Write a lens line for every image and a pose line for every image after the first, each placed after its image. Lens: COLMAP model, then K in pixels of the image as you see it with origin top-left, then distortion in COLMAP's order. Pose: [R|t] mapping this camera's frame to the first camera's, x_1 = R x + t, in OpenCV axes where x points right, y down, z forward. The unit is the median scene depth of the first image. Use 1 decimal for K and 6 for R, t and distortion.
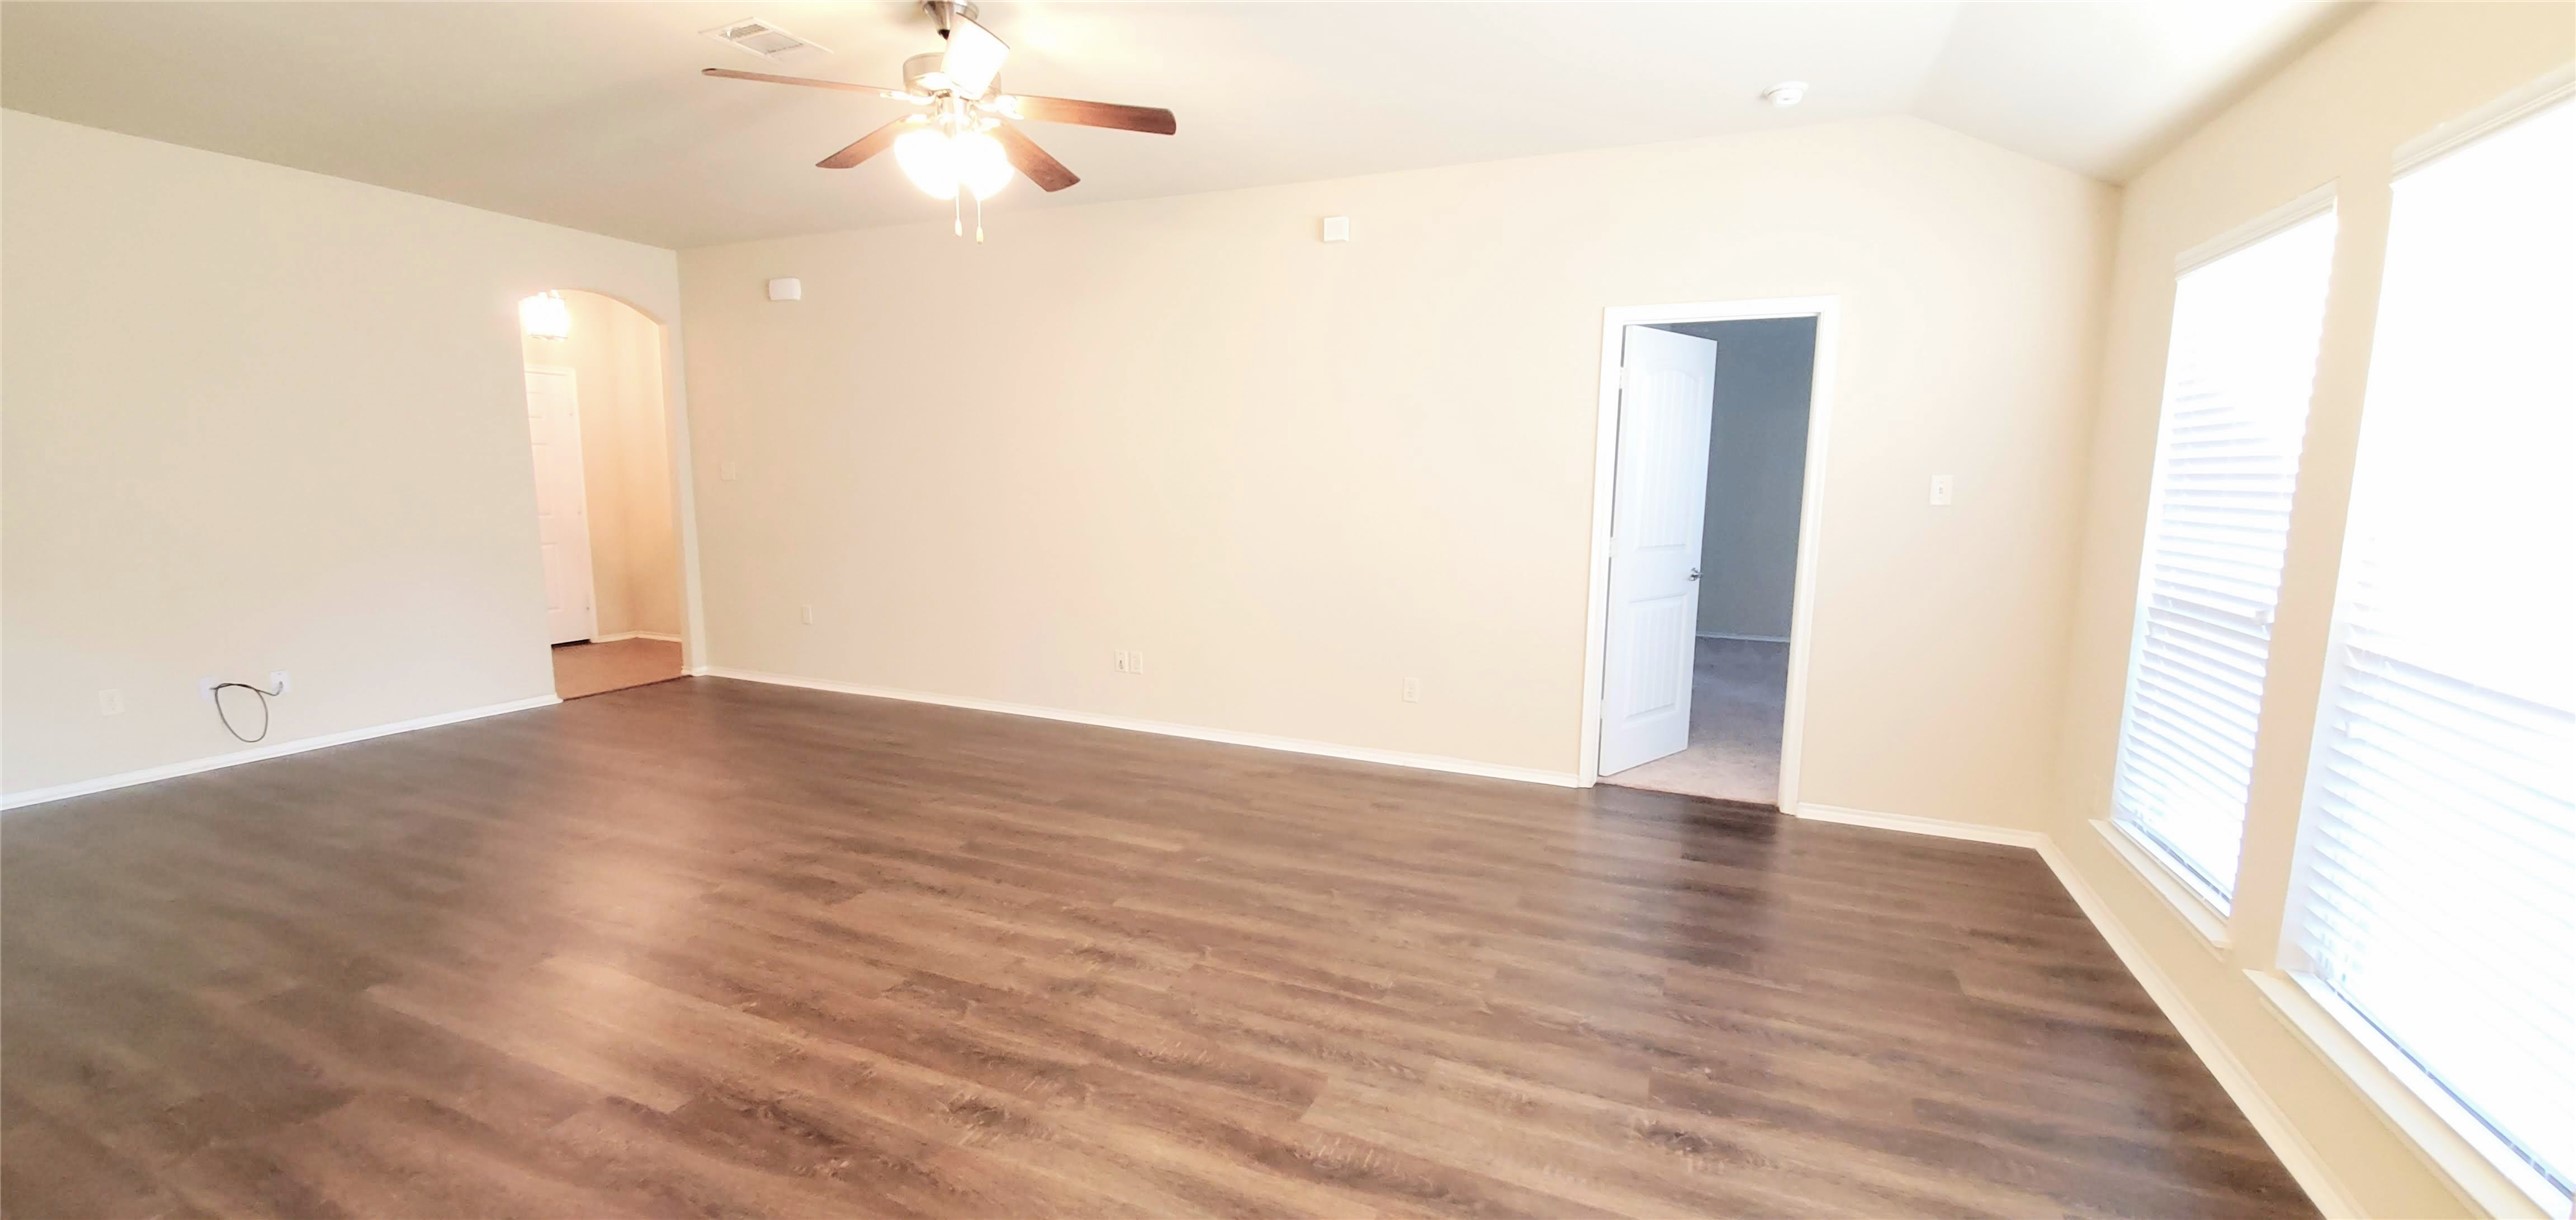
lens RADIAL K [[1017.7, 0, 1286.4], [0, 1017.7, 613.4], [0, 0, 1]] dist [-0.002789, -0.000511]
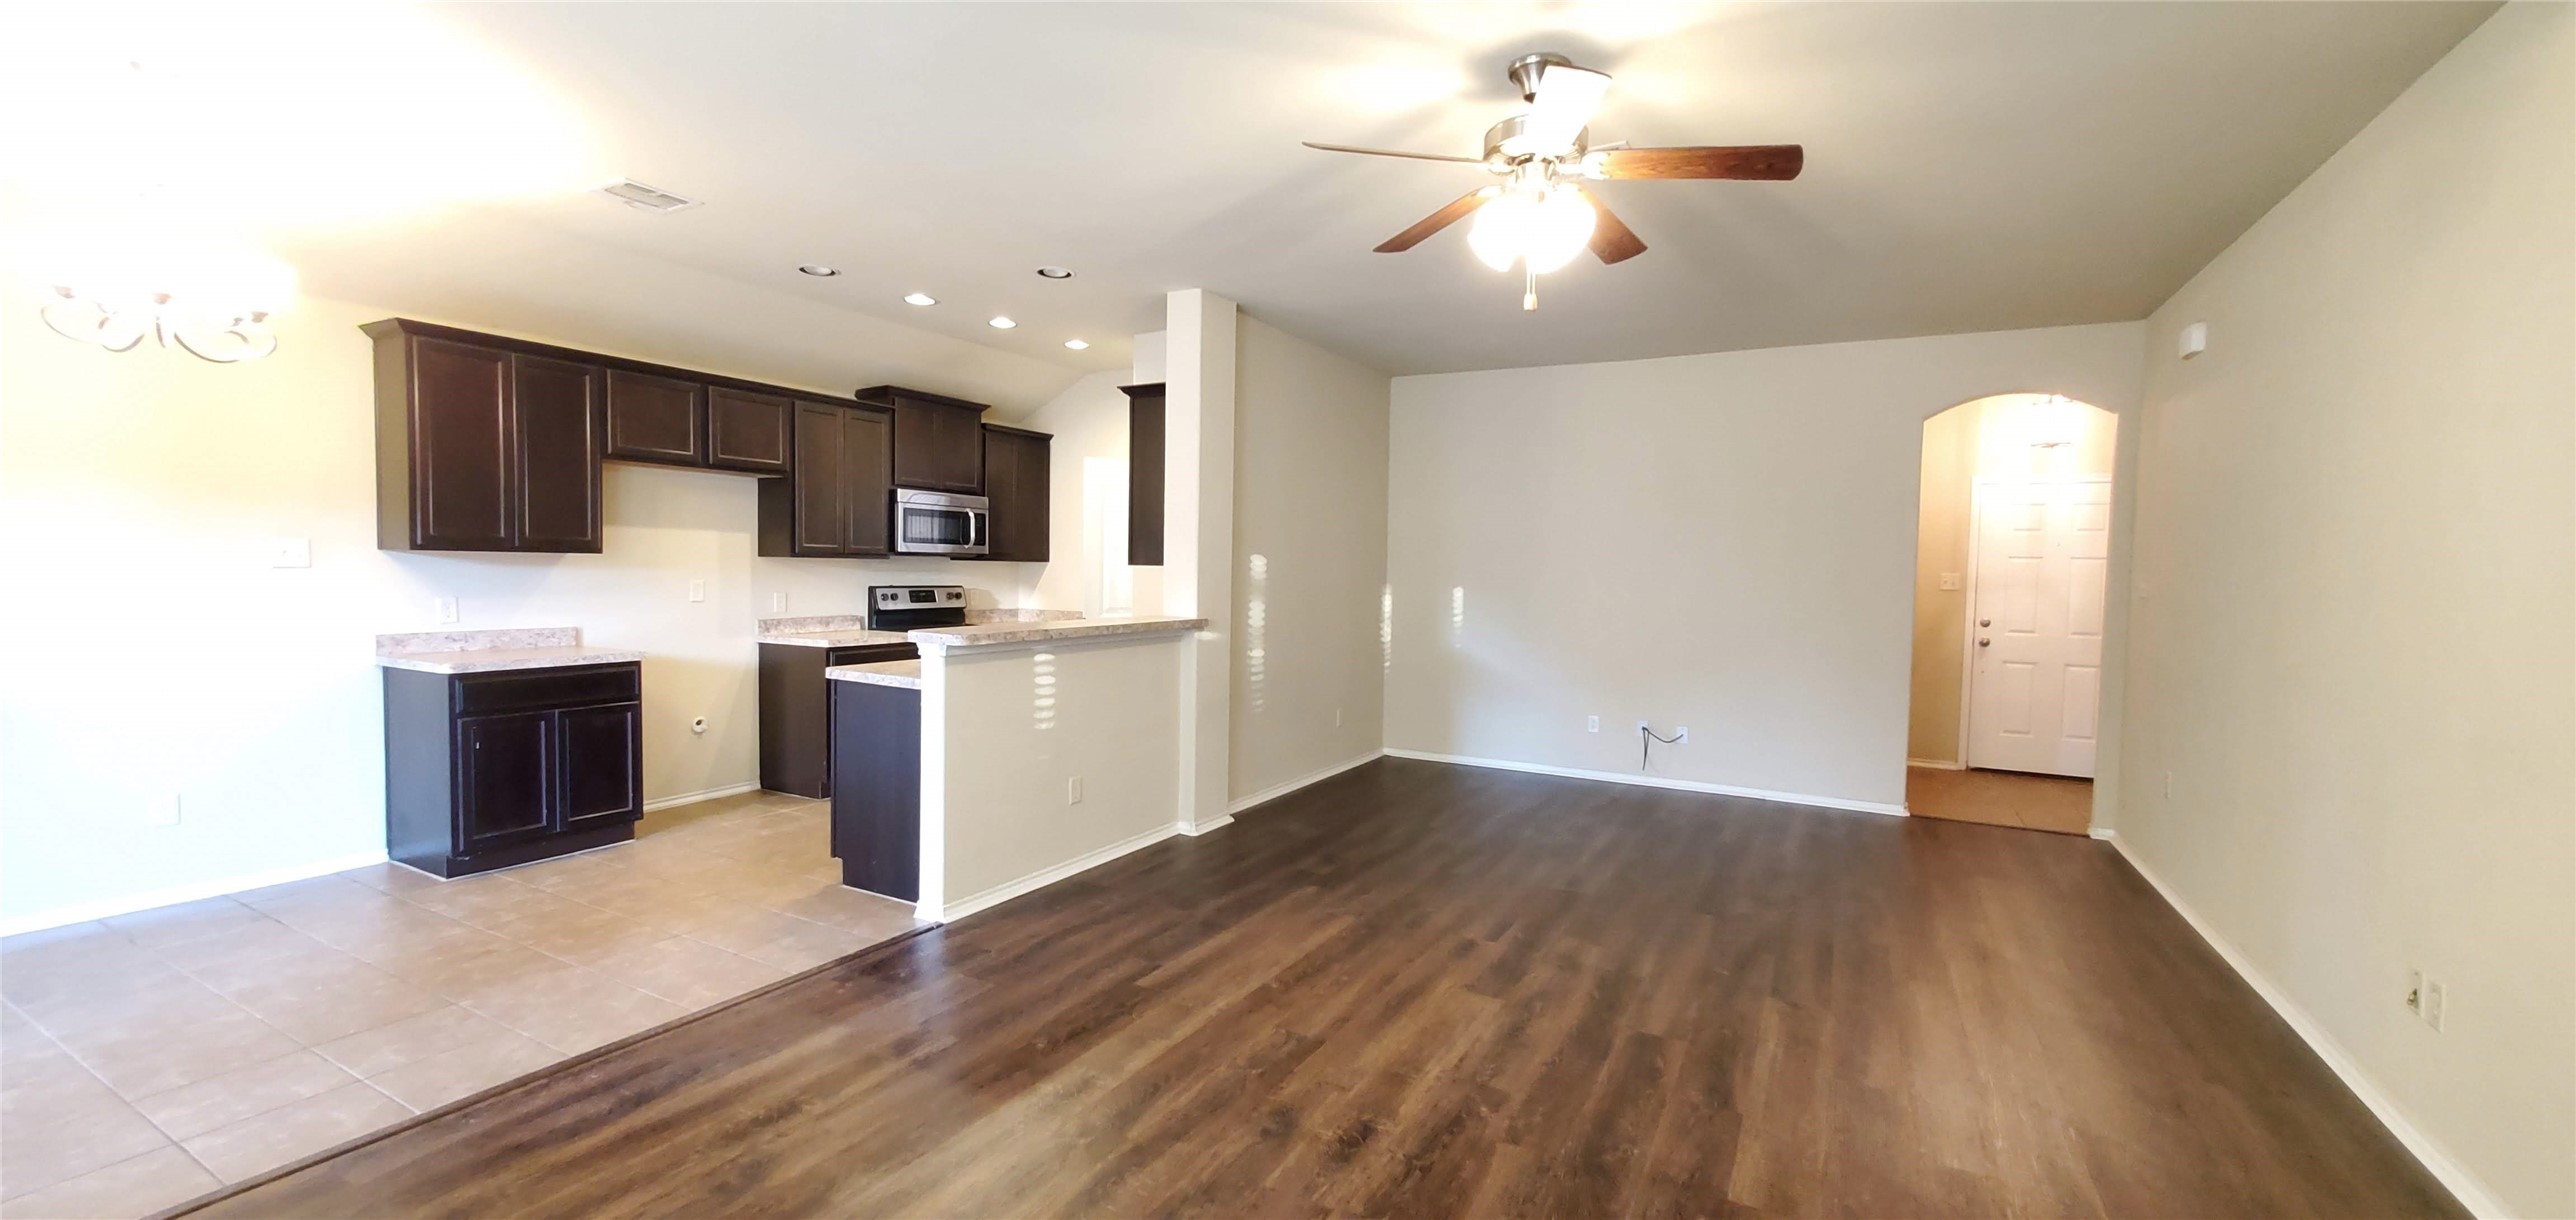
lens RADIAL K [[1017.7, 0, 1288.1], [0, 1017.7, 610.0], [0, 0, 1]] dist [-0.002789, -0.000511]
pose [[-0.105480, 0.025956, -0.994083, 0.642449], [-0.155076, 0.987000, 0.042225, -0.115225], [0.982255, 0.158612, -0.100084, 0.975884]]
